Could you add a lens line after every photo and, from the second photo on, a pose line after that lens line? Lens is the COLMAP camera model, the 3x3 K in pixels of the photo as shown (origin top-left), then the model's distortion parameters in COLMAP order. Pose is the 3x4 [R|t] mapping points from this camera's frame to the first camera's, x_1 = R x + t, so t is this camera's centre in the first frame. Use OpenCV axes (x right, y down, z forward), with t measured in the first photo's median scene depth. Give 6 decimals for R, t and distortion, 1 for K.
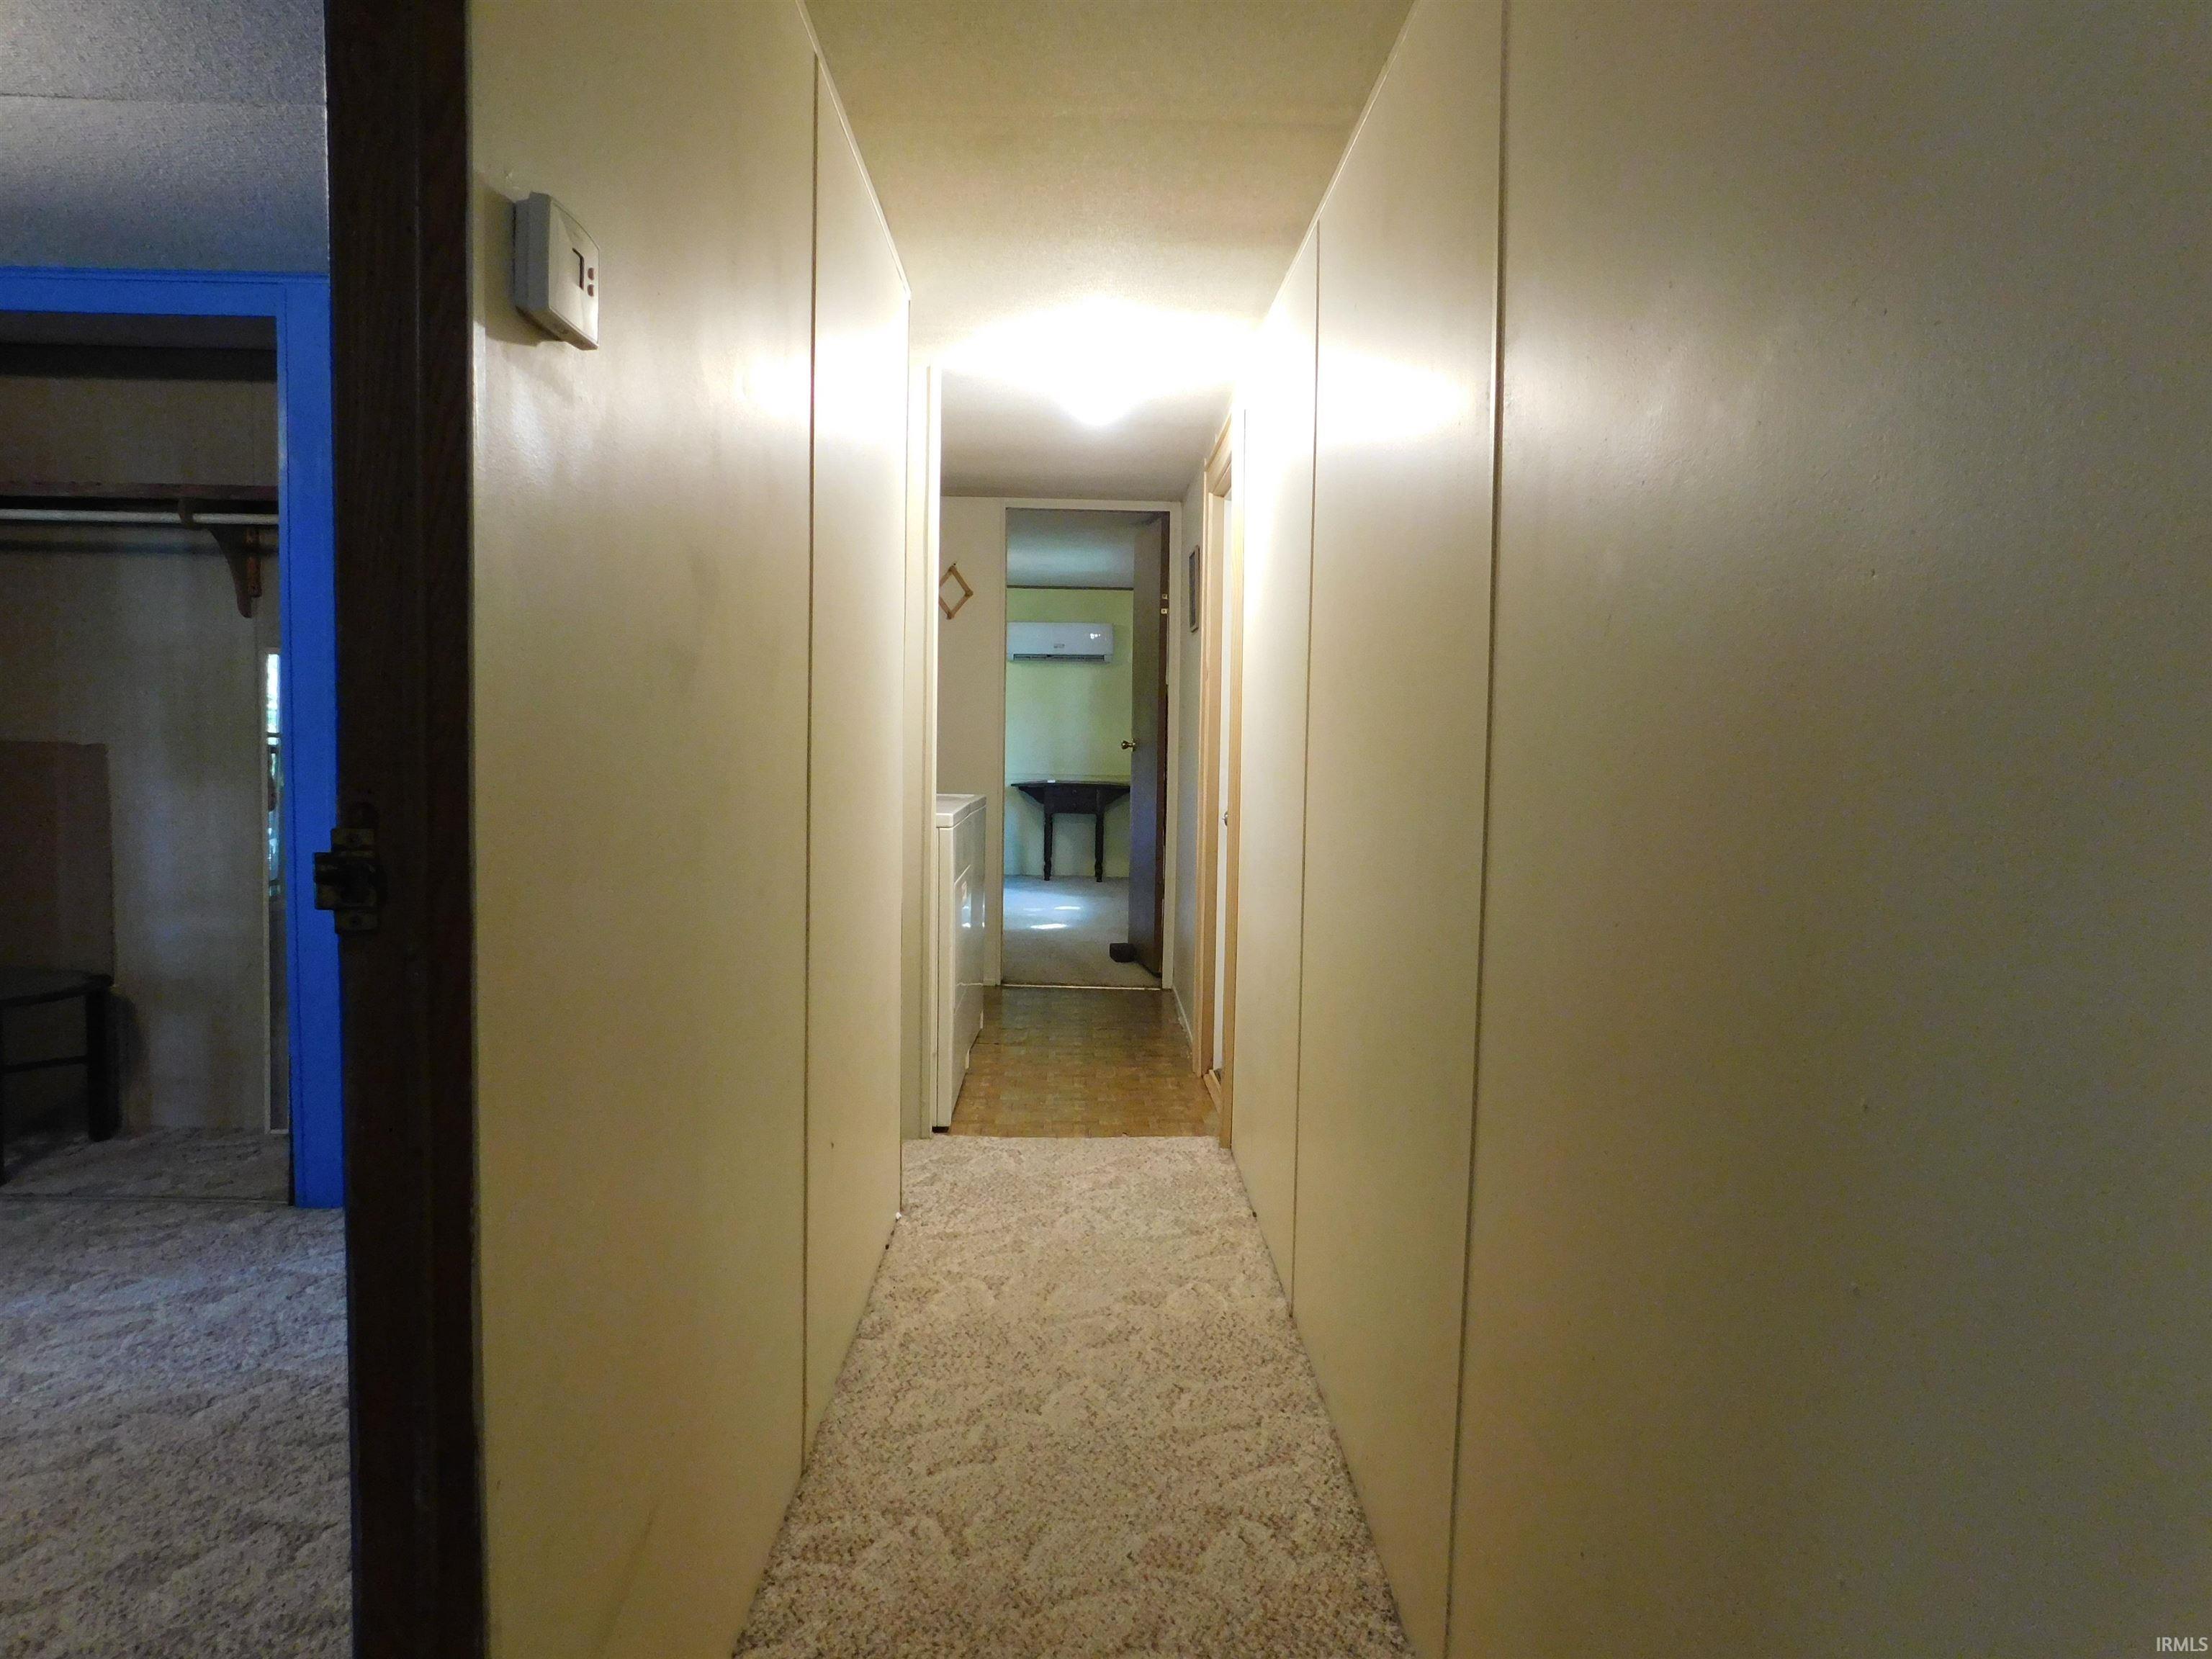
lens RADIAL K [[1474.3, 0, 1112.1], [0, 1474.3, 826.9], [0, 0, 1]] dist [-0.073793, 0.067543]
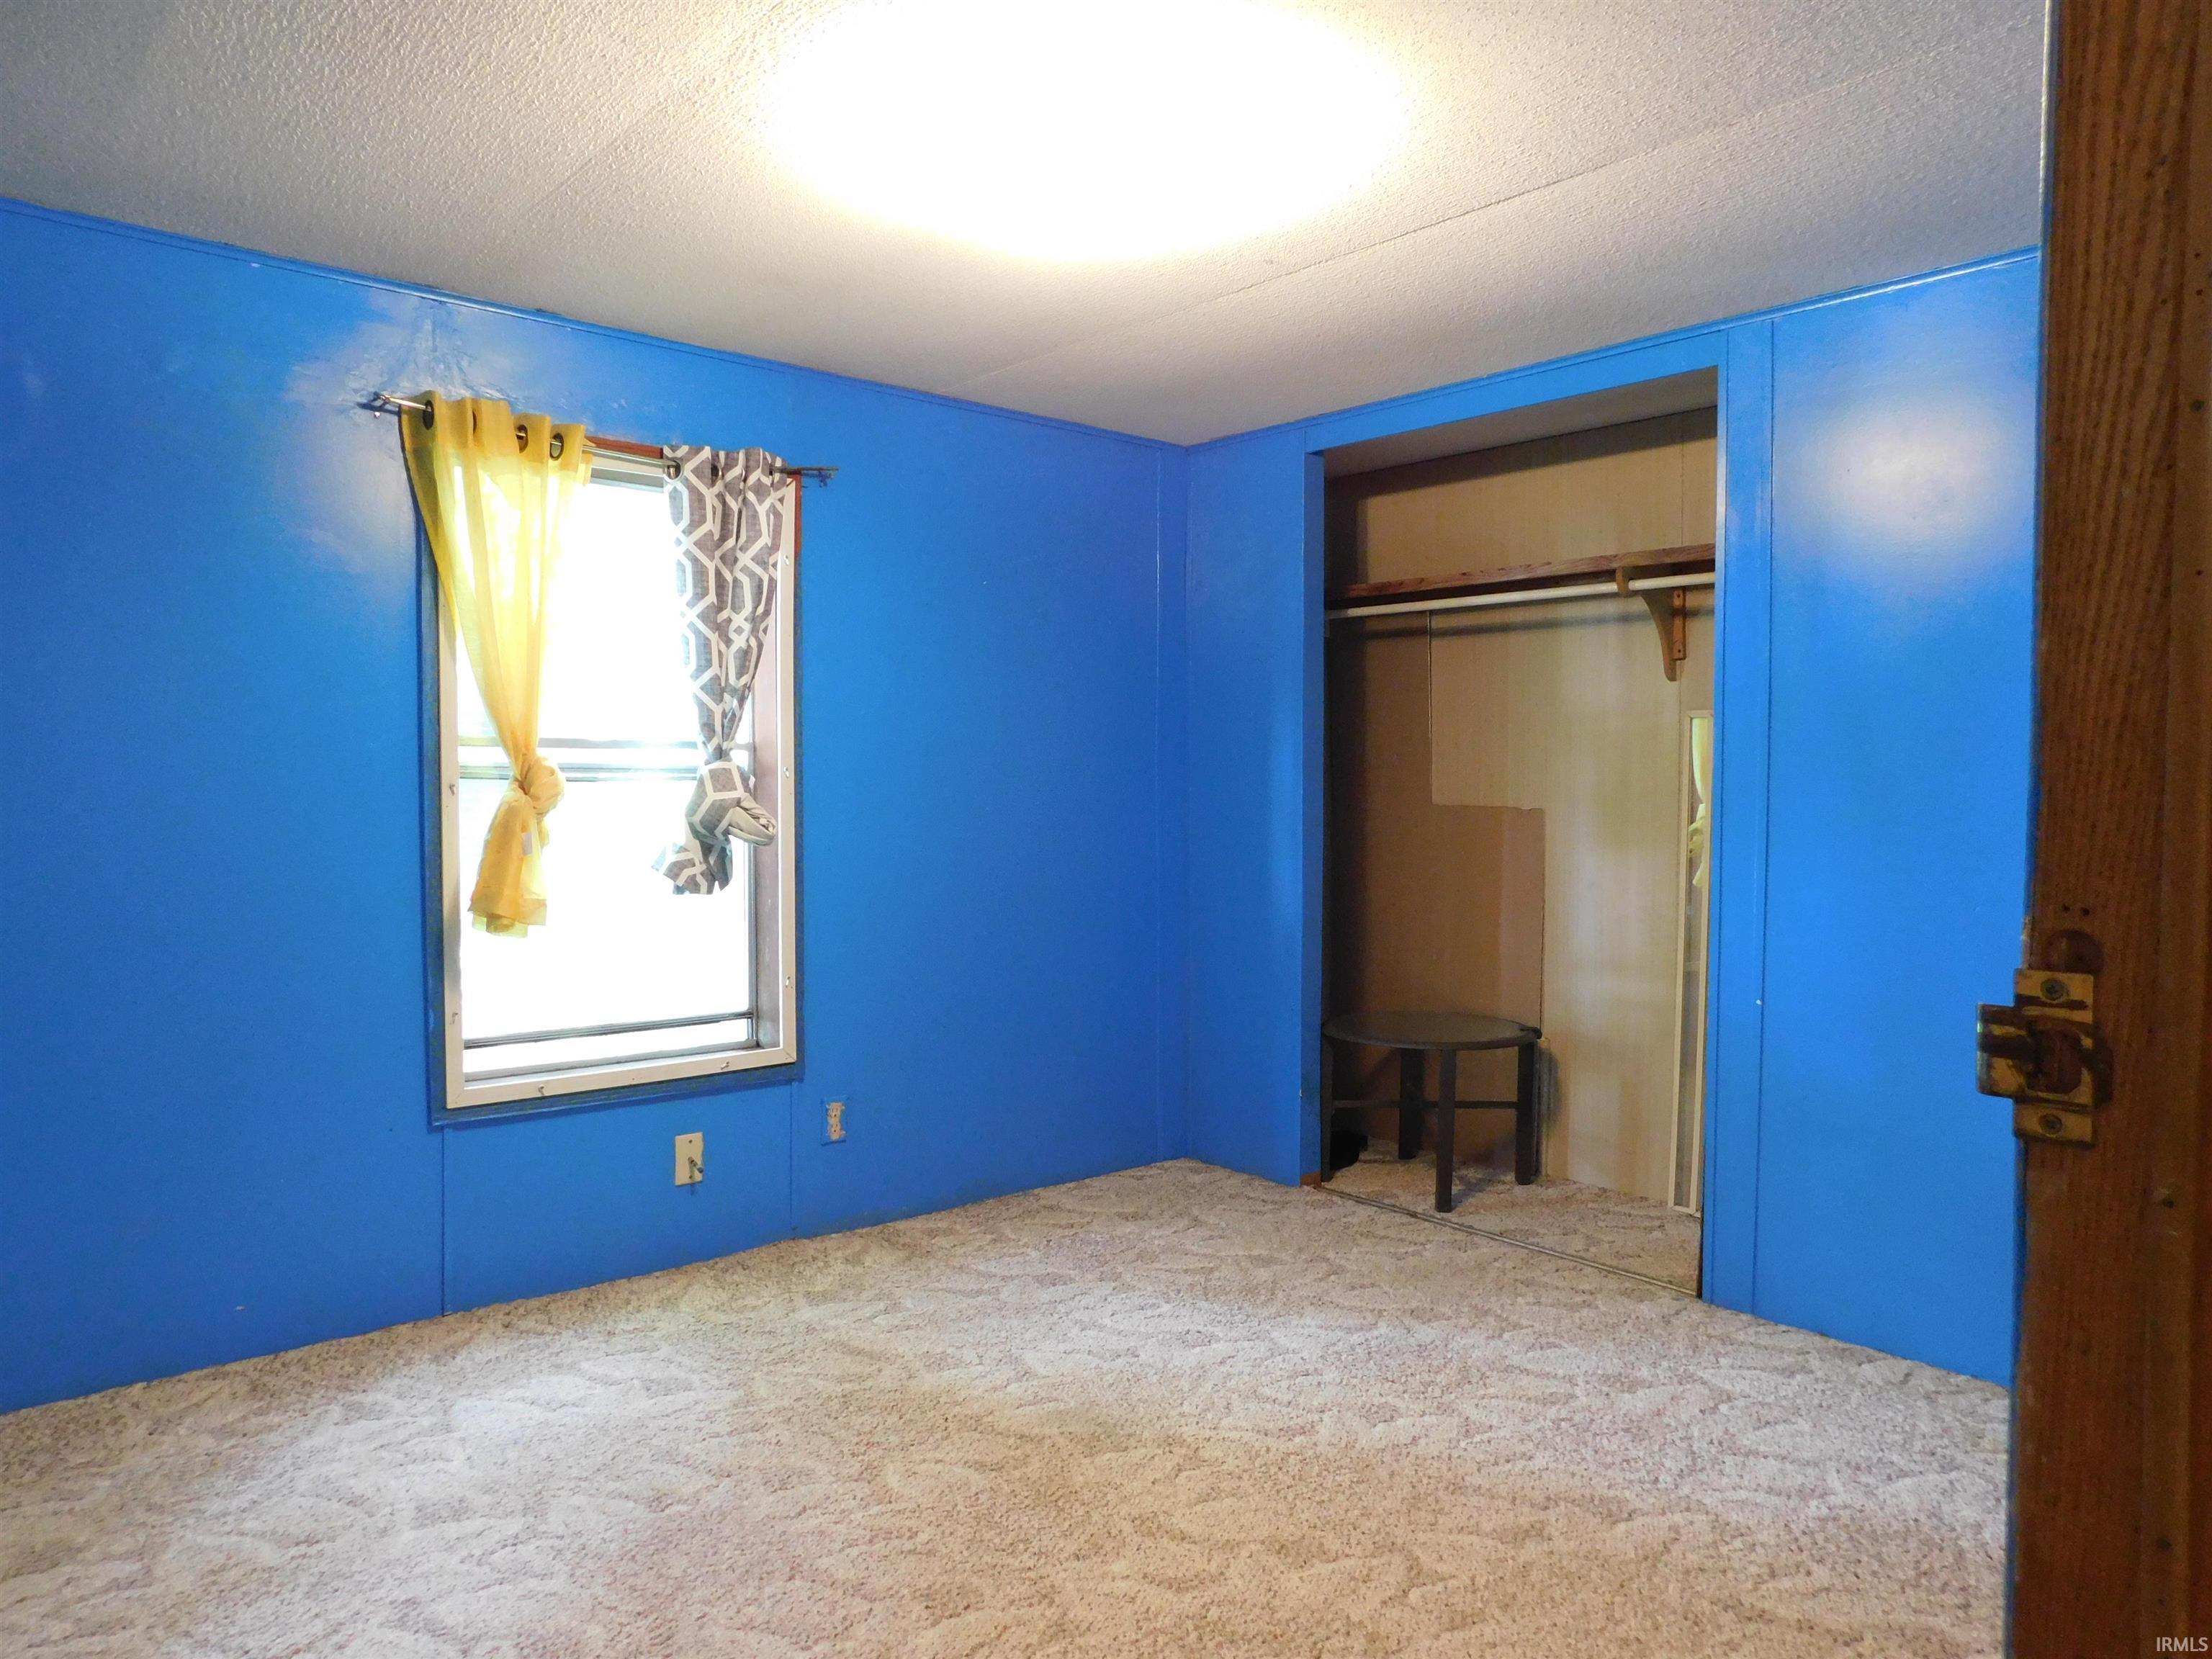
lens RADIAL K [[1474.3, 0, 1112.1], [0, 1474.3, 826.9], [0, 0, 1]] dist [-0.073793, 0.067543]
pose [[0.639705, 0.012535, -0.768518, -0.104162], [-0.044957, 0.998765, -0.021131, -0.009787], [0.767304, 0.048068, 0.639479, 0.101751]]
